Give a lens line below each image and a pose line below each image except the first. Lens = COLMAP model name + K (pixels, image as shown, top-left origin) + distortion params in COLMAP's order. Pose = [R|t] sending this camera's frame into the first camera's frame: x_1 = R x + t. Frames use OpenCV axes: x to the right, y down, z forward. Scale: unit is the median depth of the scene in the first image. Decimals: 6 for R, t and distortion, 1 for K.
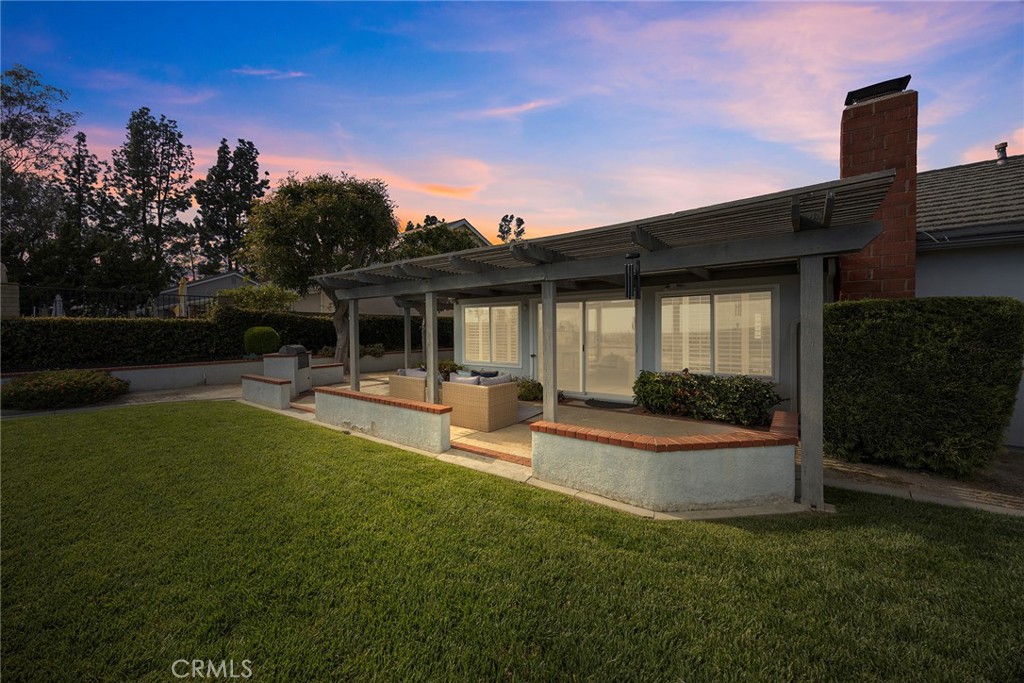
lens RADIAL K [[370.2, 0, 512.0], [0, 370.2, 341.5], [0, 0, 1]] dist [0.001313, -0.006555]
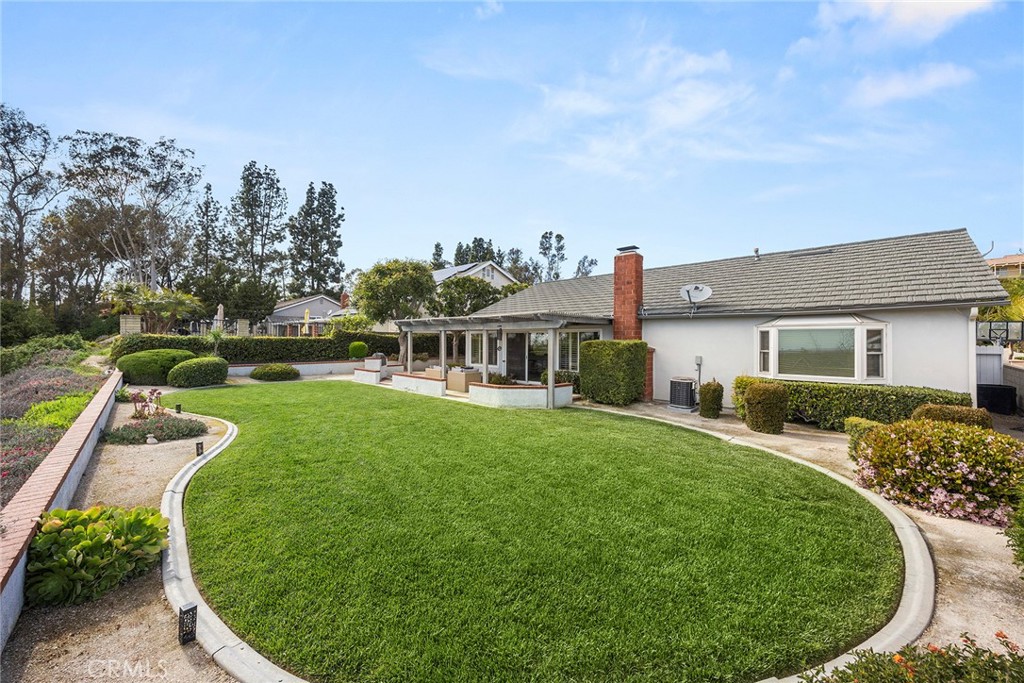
lens RADIAL K [[370.2, 0, 512.0], [0, 370.2, 341.5], [0, 0, 1]] dist [0.001313, -0.006555]
pose [[0.991301, 0.012066, -0.131060, 0.053432], [-0.015059, 0.999647, -0.021869, -0.002957], [0.130750, 0.023652, 0.991133, -0.128174]]
